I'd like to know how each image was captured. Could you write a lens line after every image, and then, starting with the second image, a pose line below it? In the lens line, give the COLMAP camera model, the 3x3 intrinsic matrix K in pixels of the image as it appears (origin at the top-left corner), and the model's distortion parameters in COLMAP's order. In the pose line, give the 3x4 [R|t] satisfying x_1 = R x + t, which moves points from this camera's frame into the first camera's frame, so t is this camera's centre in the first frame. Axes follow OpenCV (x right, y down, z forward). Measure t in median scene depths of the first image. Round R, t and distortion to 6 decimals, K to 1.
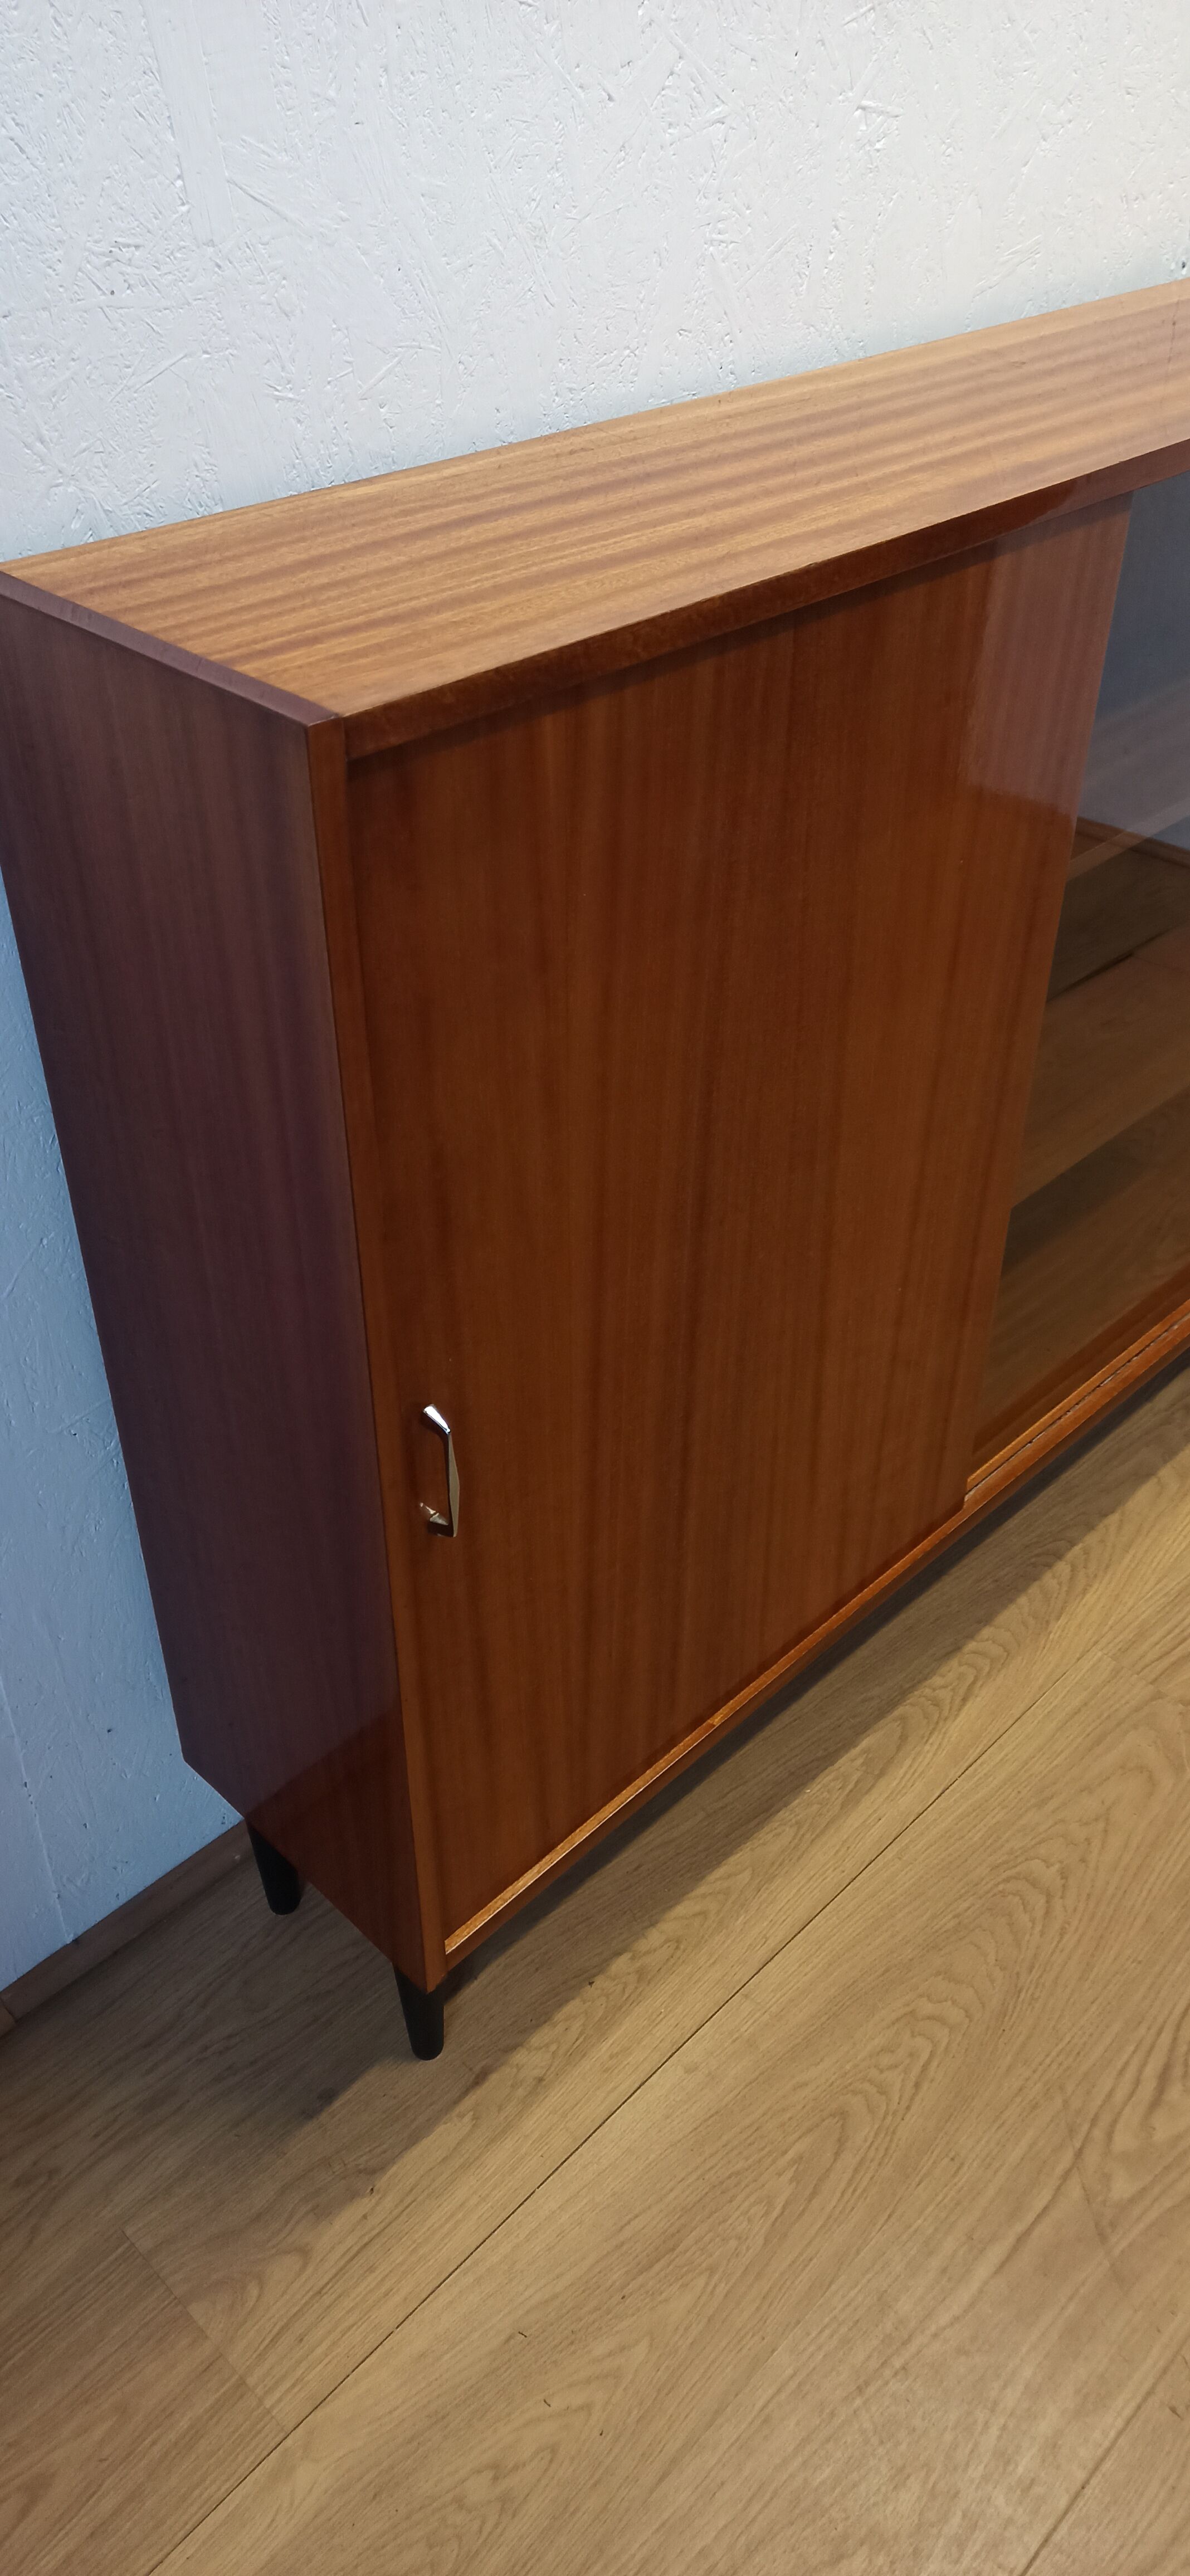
lens RADIAL K [[1945.5, 0, 584.8], [0, 1945.5, 1283.6], [0, 0, 1]] dist [0.050715, -0.052284]
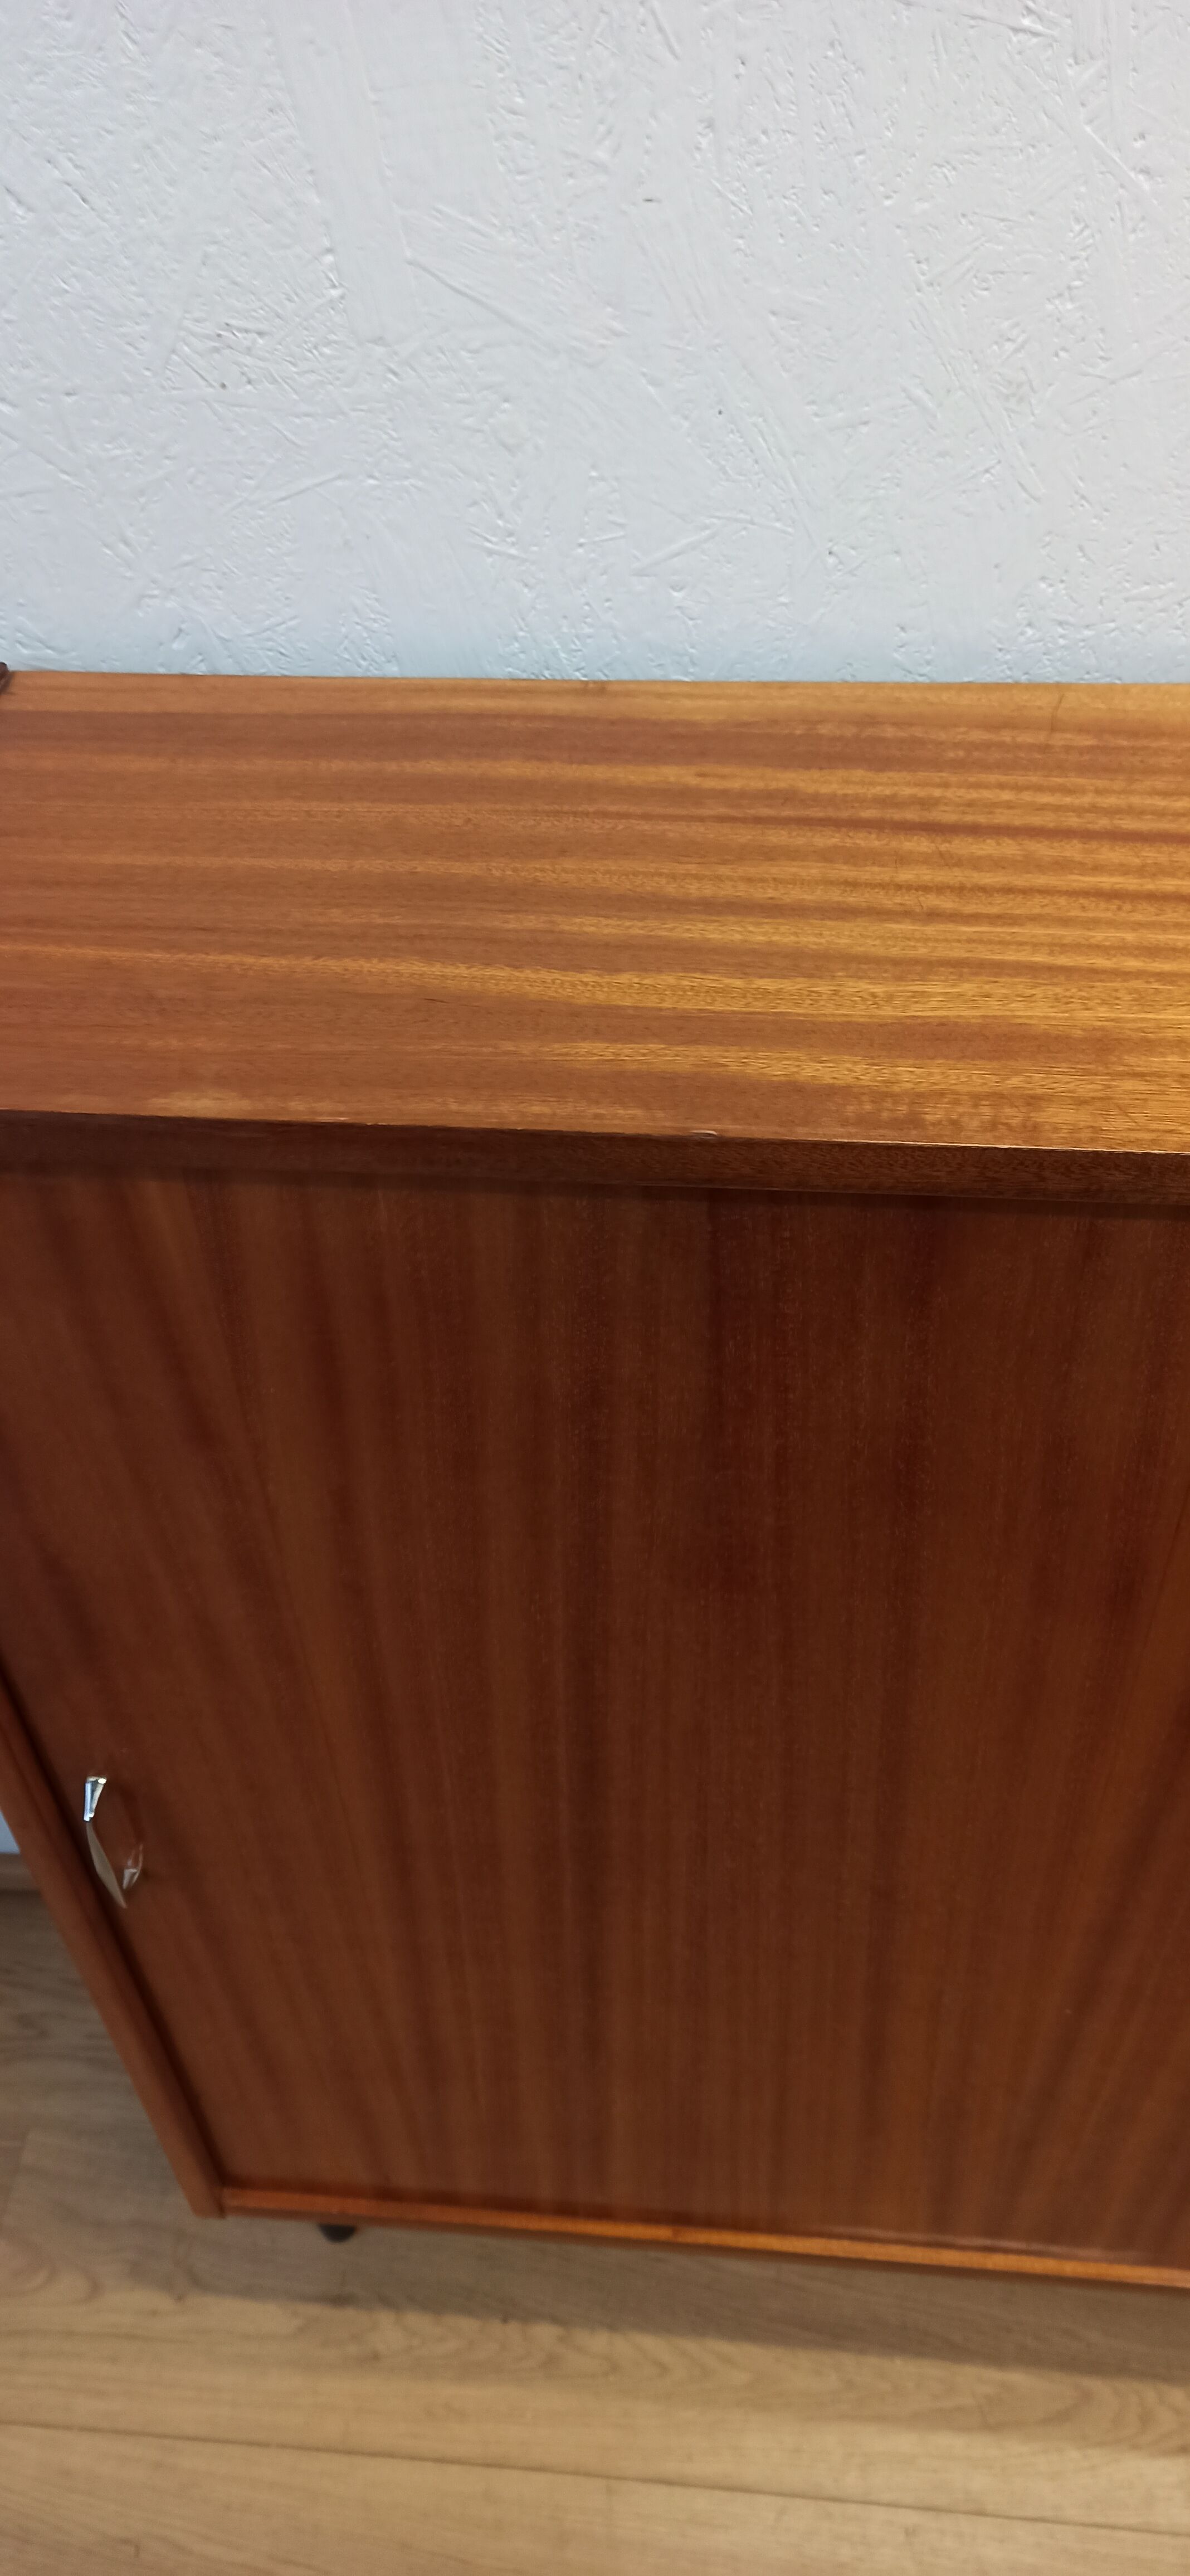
lens RADIAL K [[1945.5, 0, 540.5], [0, 1945.5, 1275.8], [0, 0, 1]] dist [0.050715, -0.052284]
pose [[0.629144, 0.516775, -0.580622, 0.308258], [-0.425834, 0.854064, 0.298729, -0.334400], [0.650264, 0.059305, 0.757390, 0.361289]]
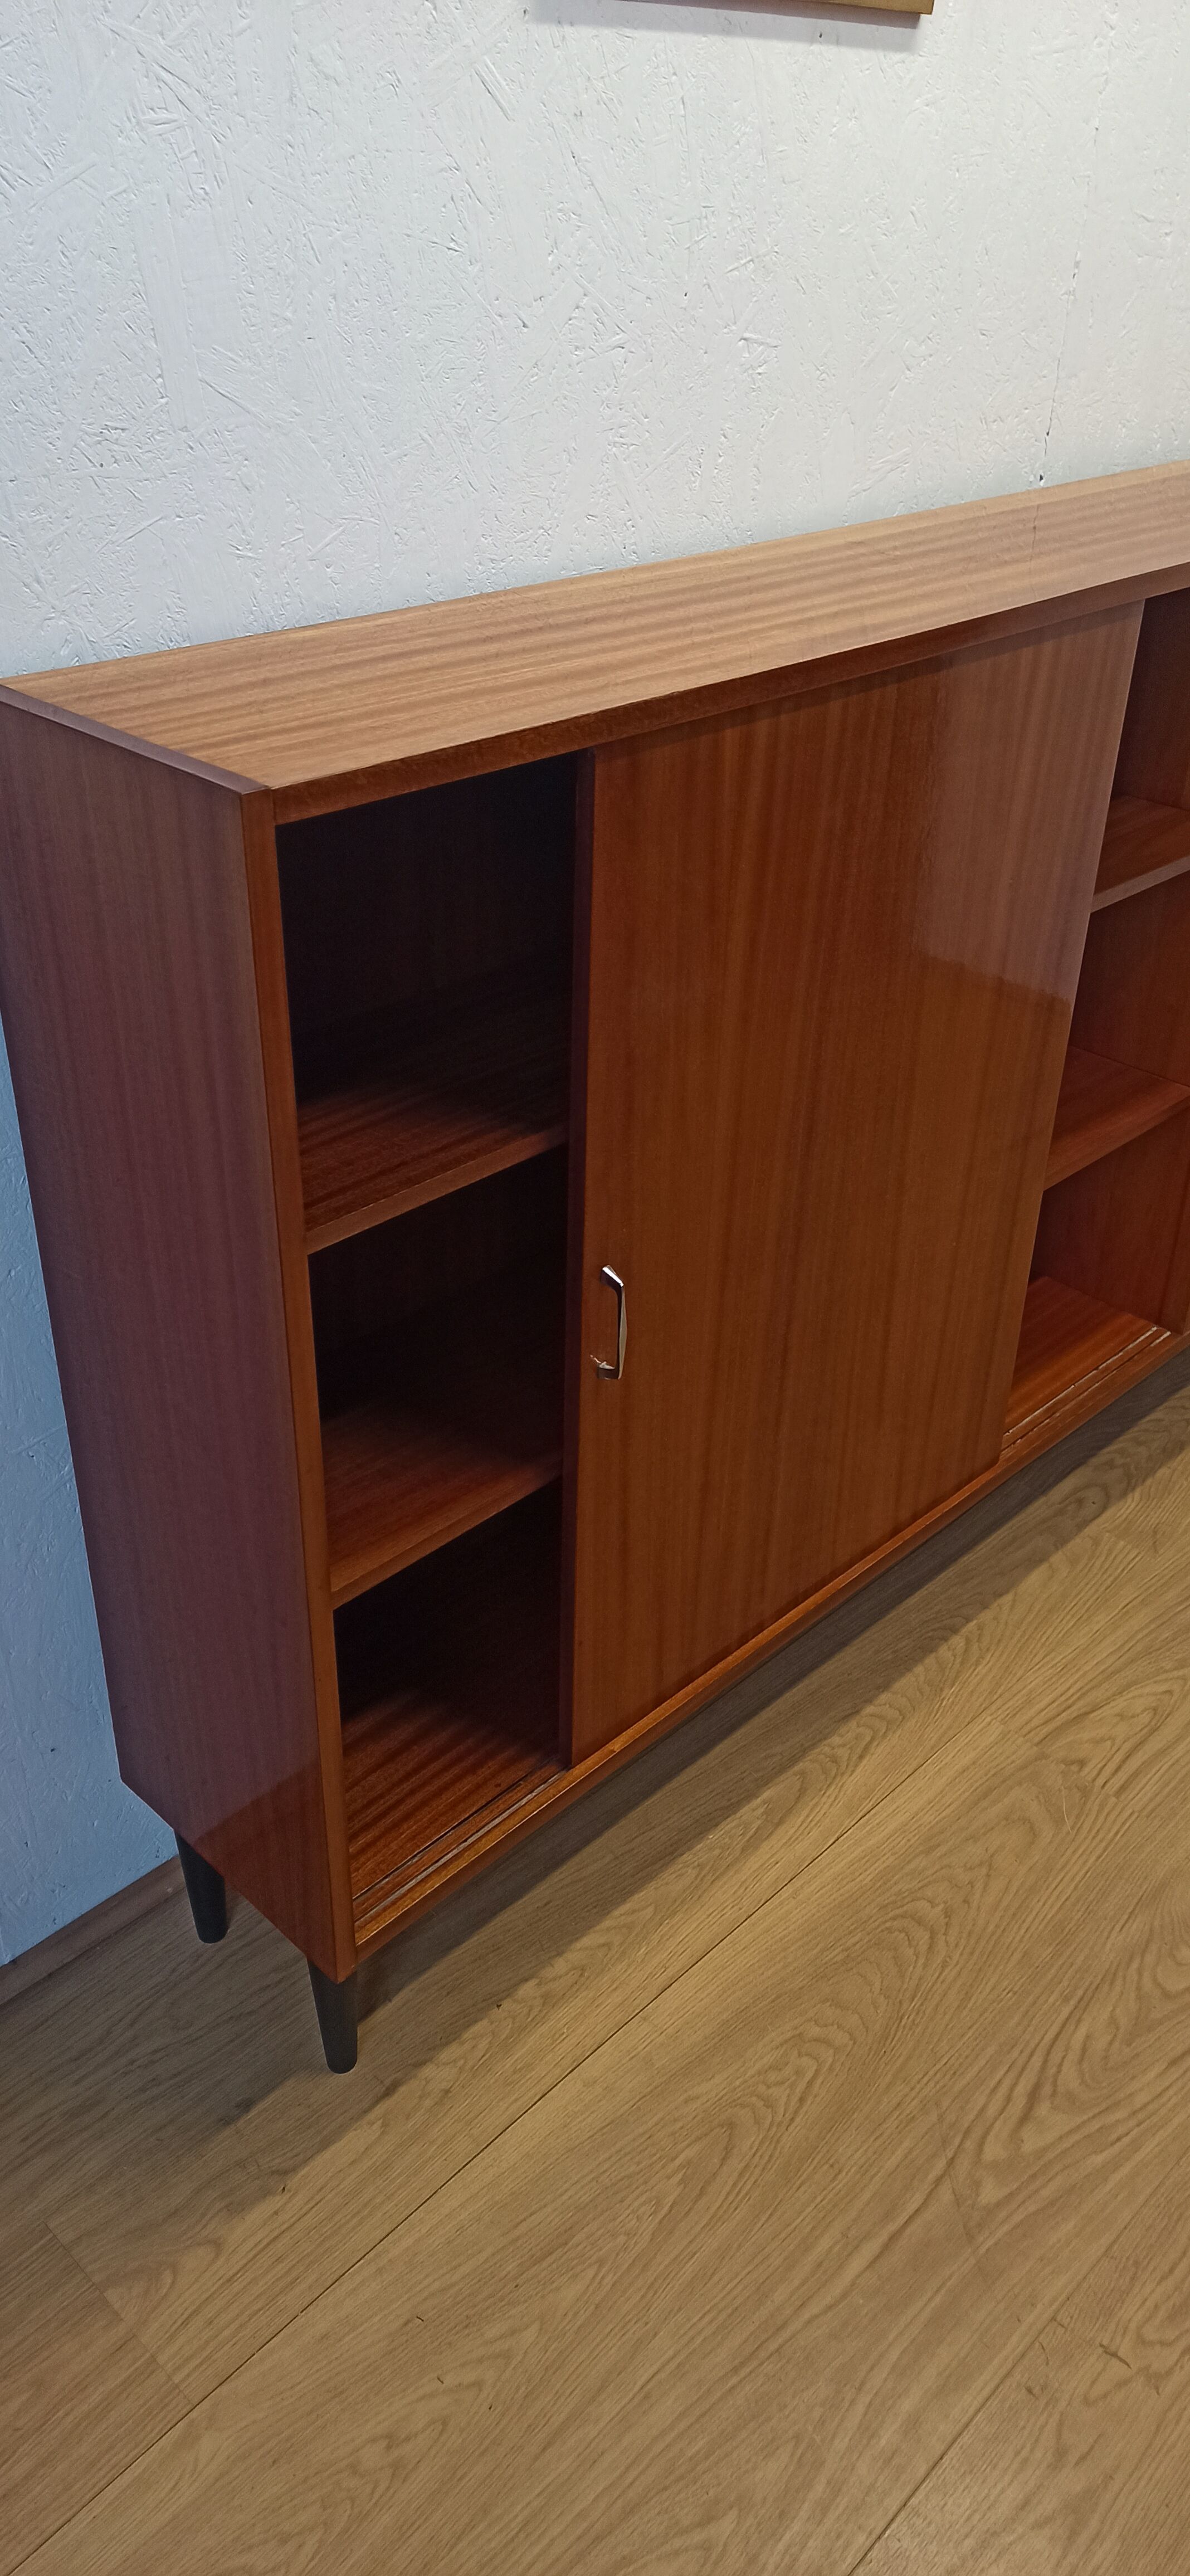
lens RADIAL K [[1945.5, 0, 586.5], [0, 1945.5, 1270.9], [0, 0, 1]] dist [0.050715, -0.052284]
pose [[0.999825, 0.014509, 0.011807, 0.035768], [-0.013234, 0.994727, -0.101697, 0.075542], [-0.013221, 0.101523, 0.994745, -0.109143]]
